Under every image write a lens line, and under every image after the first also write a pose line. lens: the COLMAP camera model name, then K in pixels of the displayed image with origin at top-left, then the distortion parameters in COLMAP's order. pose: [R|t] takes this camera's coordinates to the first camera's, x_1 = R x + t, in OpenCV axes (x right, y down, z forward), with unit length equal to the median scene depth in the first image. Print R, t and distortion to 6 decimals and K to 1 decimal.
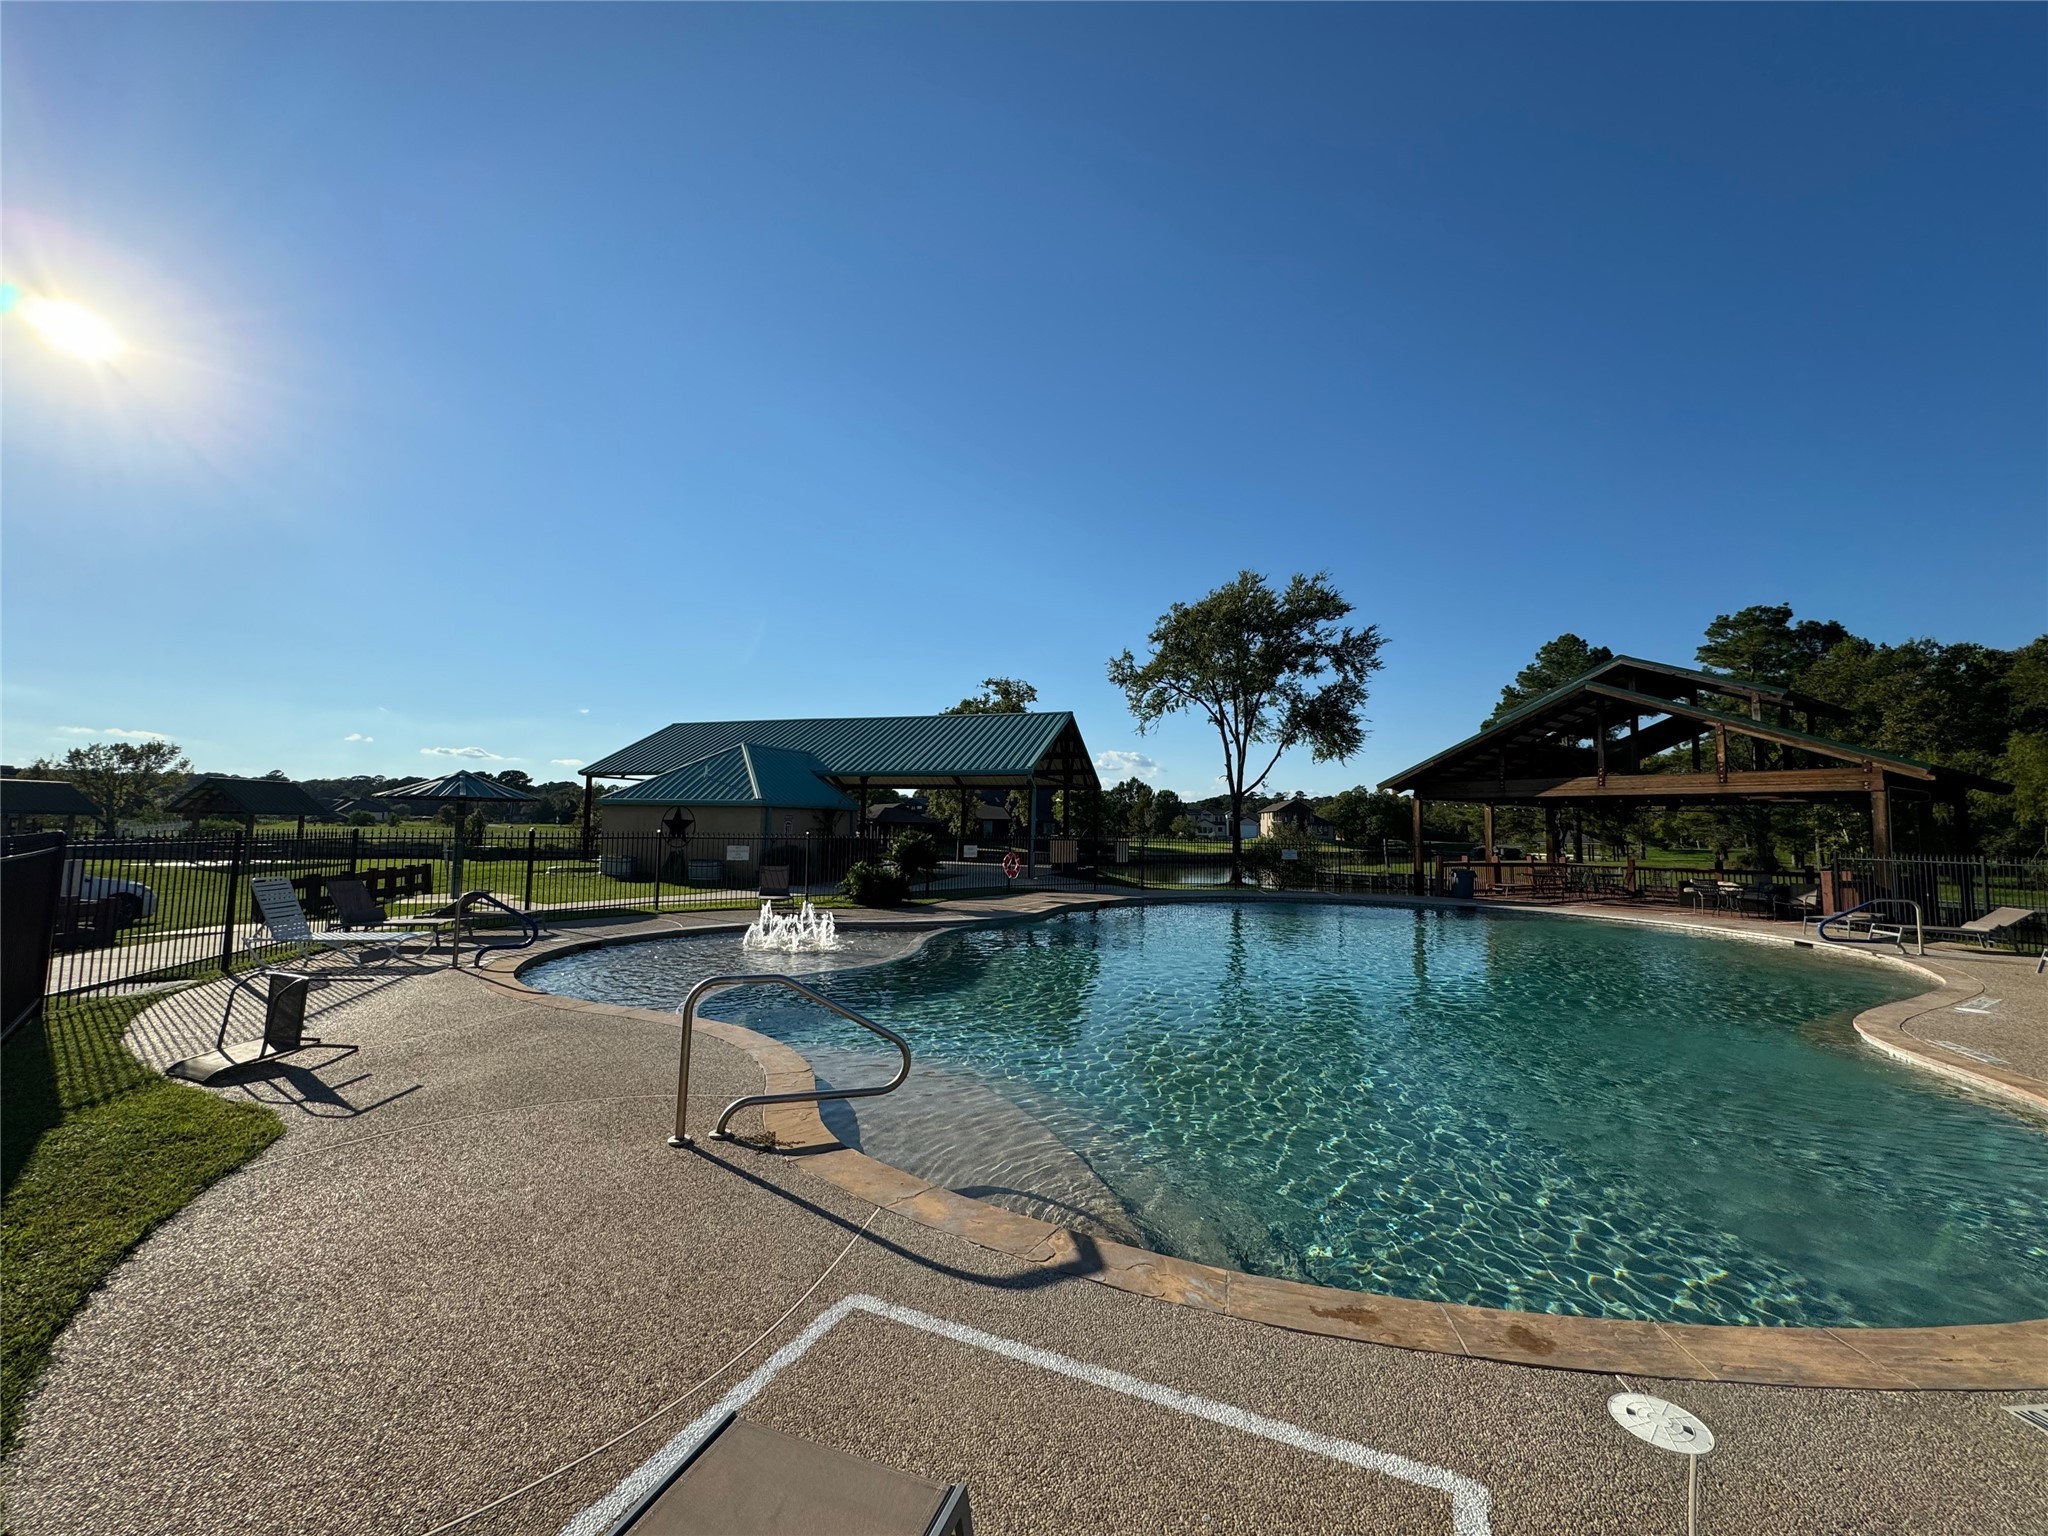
lens RADIAL K [[826.0, 0, 1024.0], [0, 826.0, 768.0], [0, 0, 1]] dist [-0.000371, -0.000066]
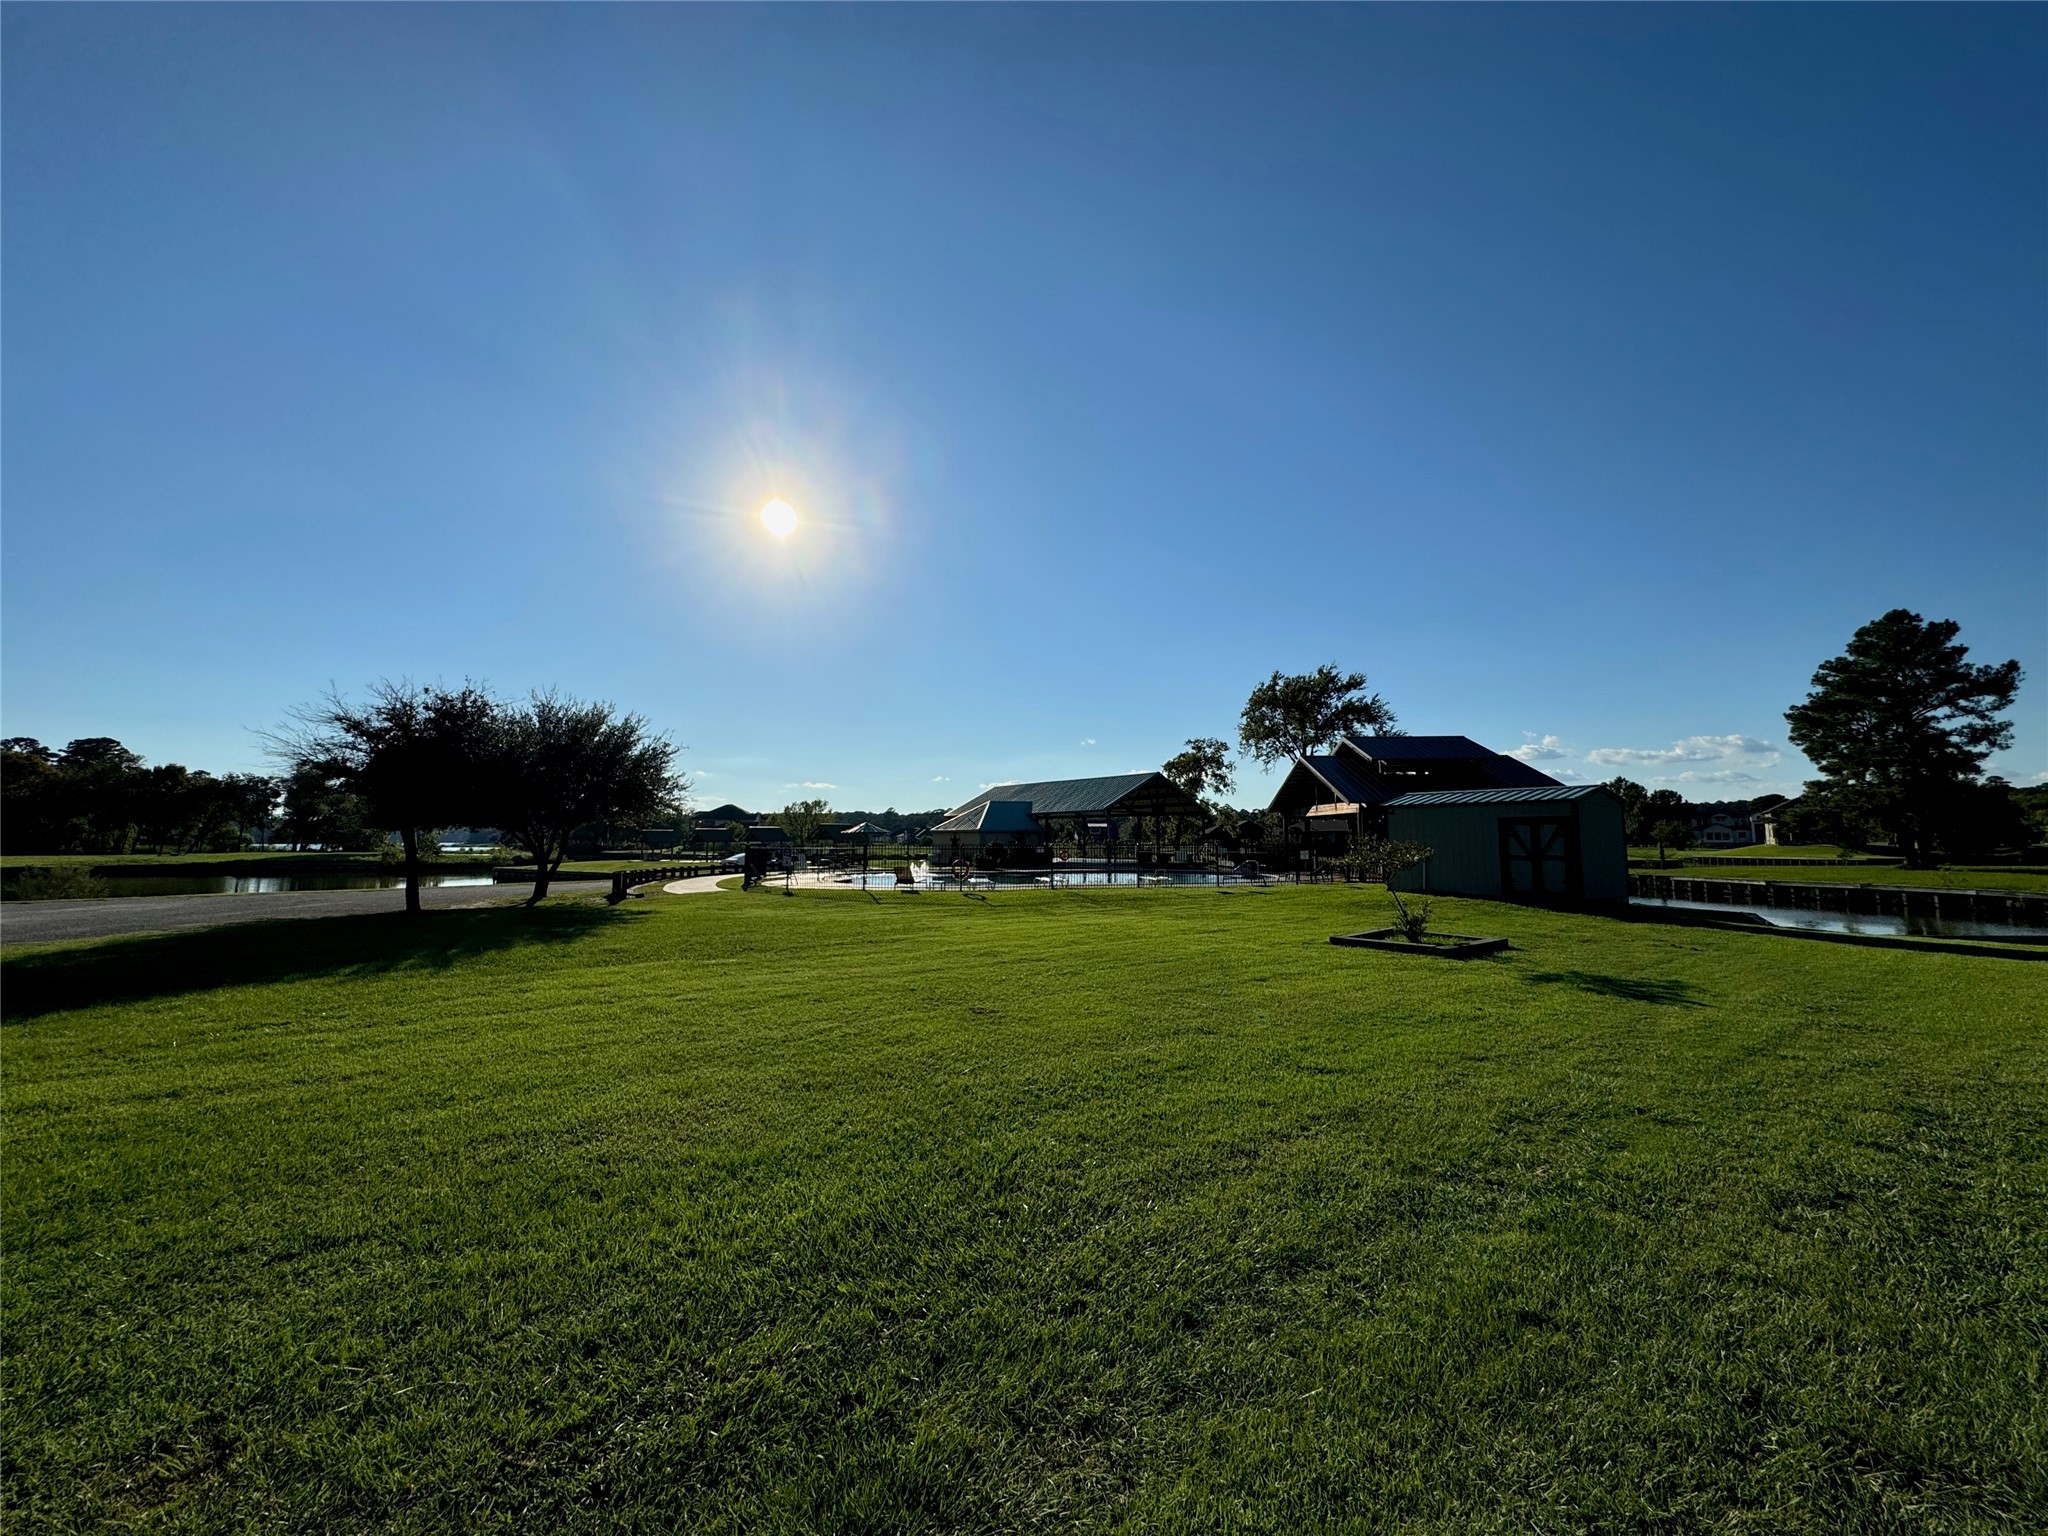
lens RADIAL K [[826.0, 0, 1024.0], [0, 826.0, 768.0], [0, 0, 1]] dist [-0.000371, -0.000066]
pose [[0.835059, -0.068934, -0.545825, 0.588594], [0.058656, 0.997620, -0.036256, -0.022552], [0.547025, -0.001740, 0.837115, -0.478256]]
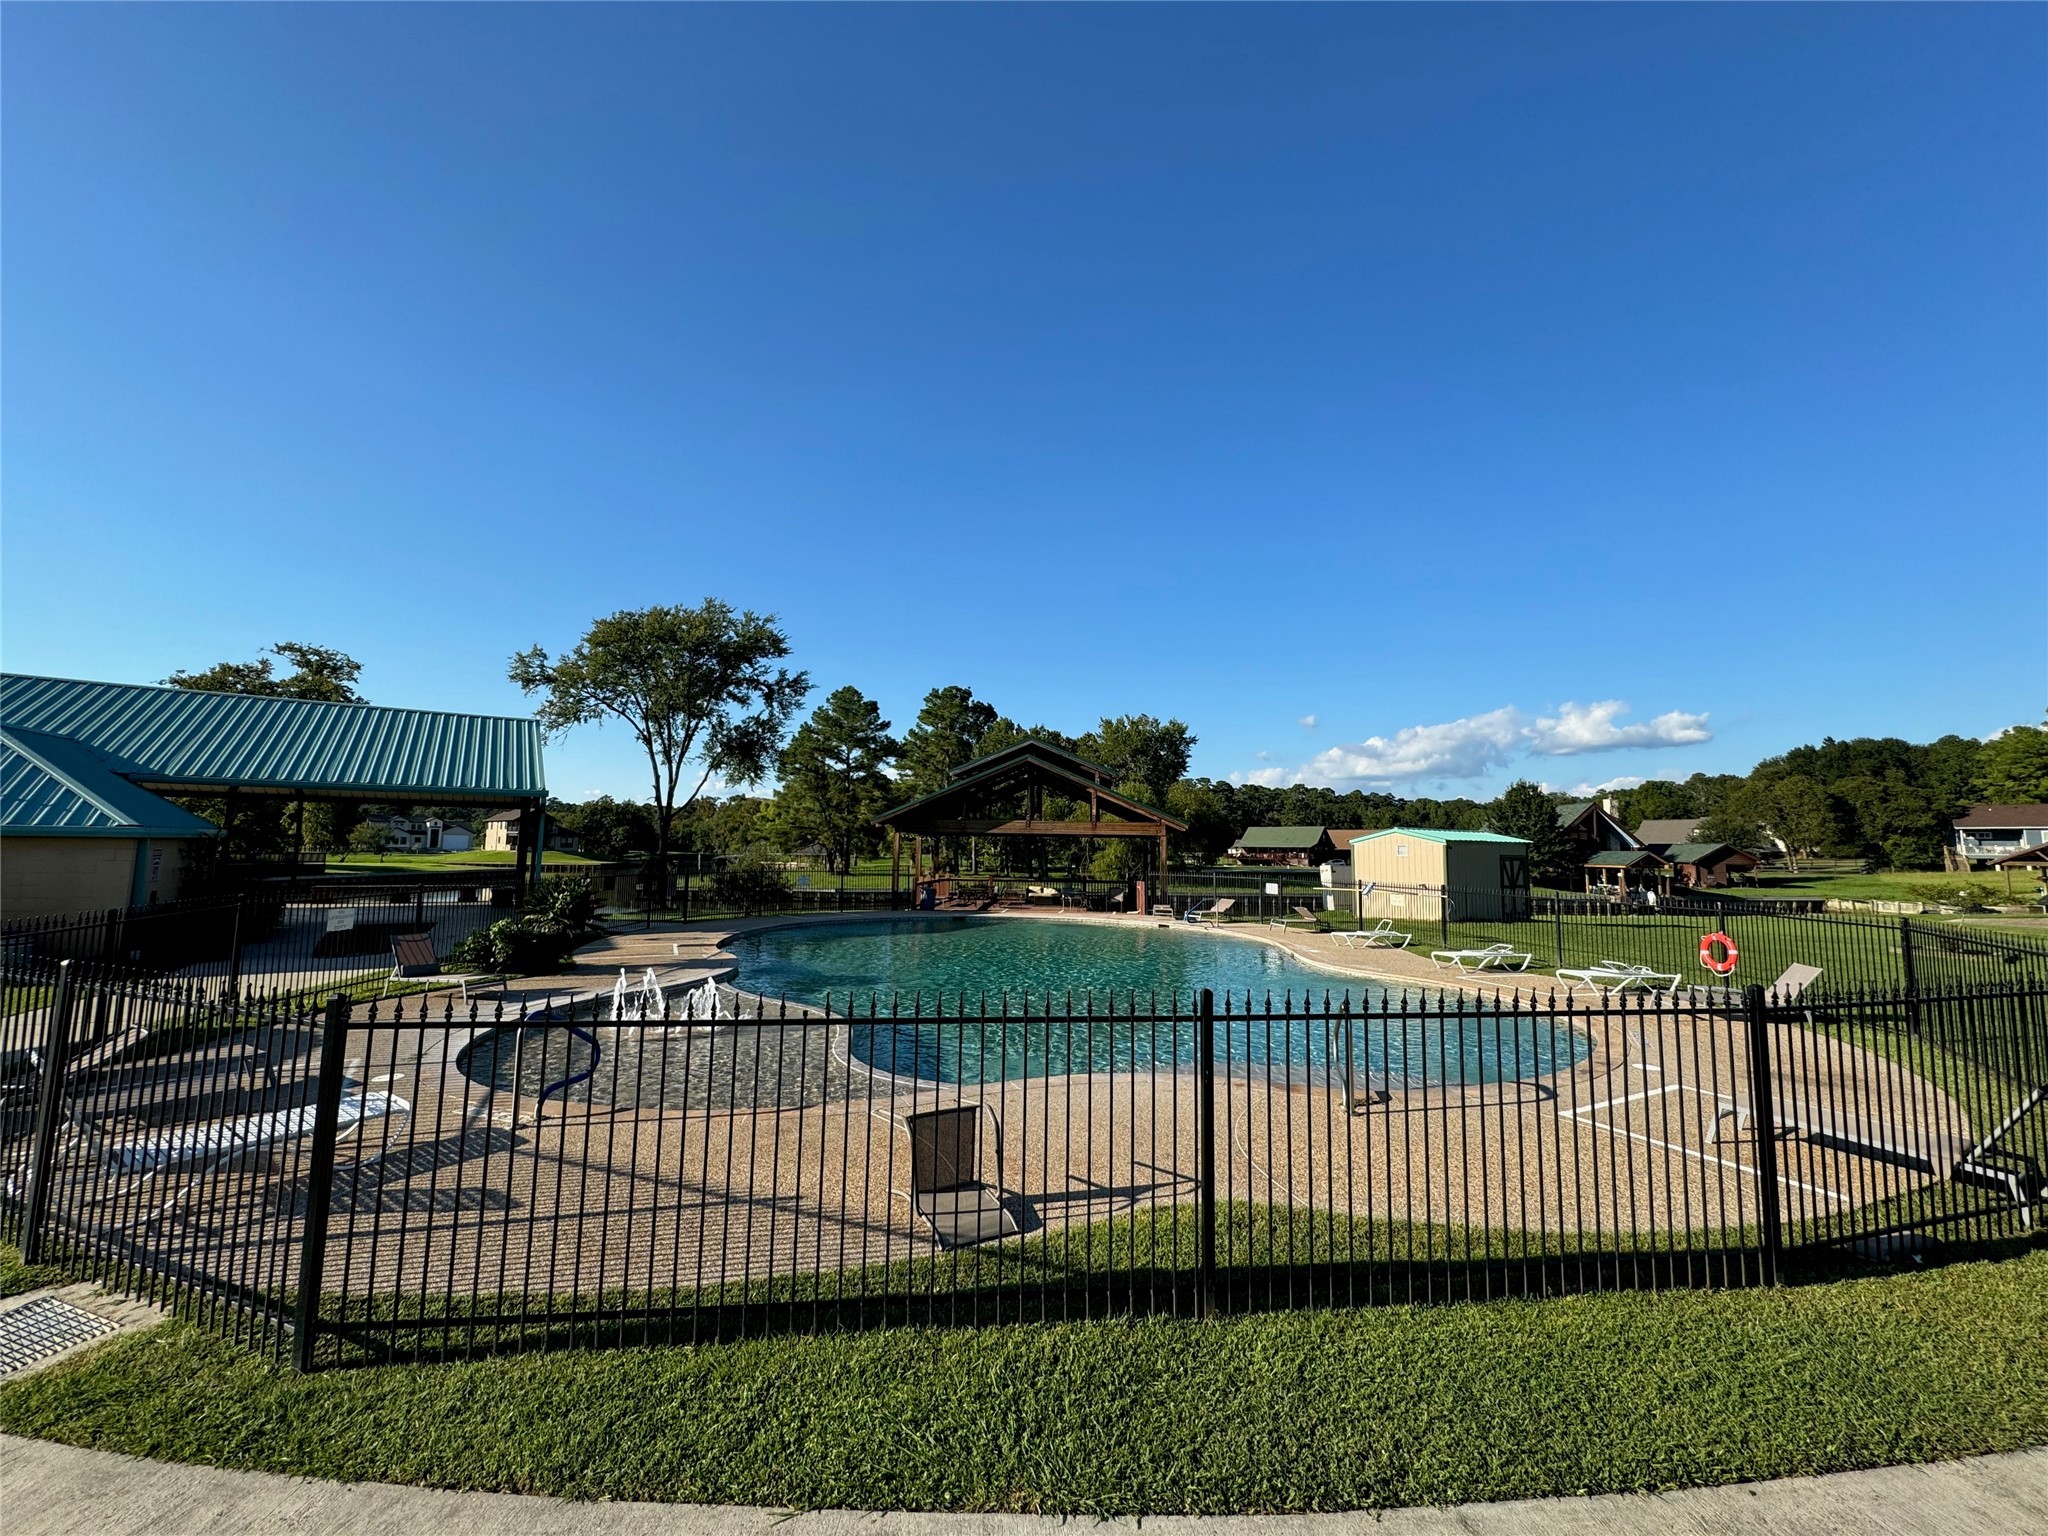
lens RADIAL K [[826.0, 0, 1024.0], [0, 826.0, 768.0], [0, 0, 1]] dist [-0.000371, -0.000066]
pose [[0.606915, 0.068847, 0.791779, -0.238303], [-0.062216, 0.997299, -0.039028, -0.013109], [-0.792327, -0.025574, 0.609560, 0.064201]]
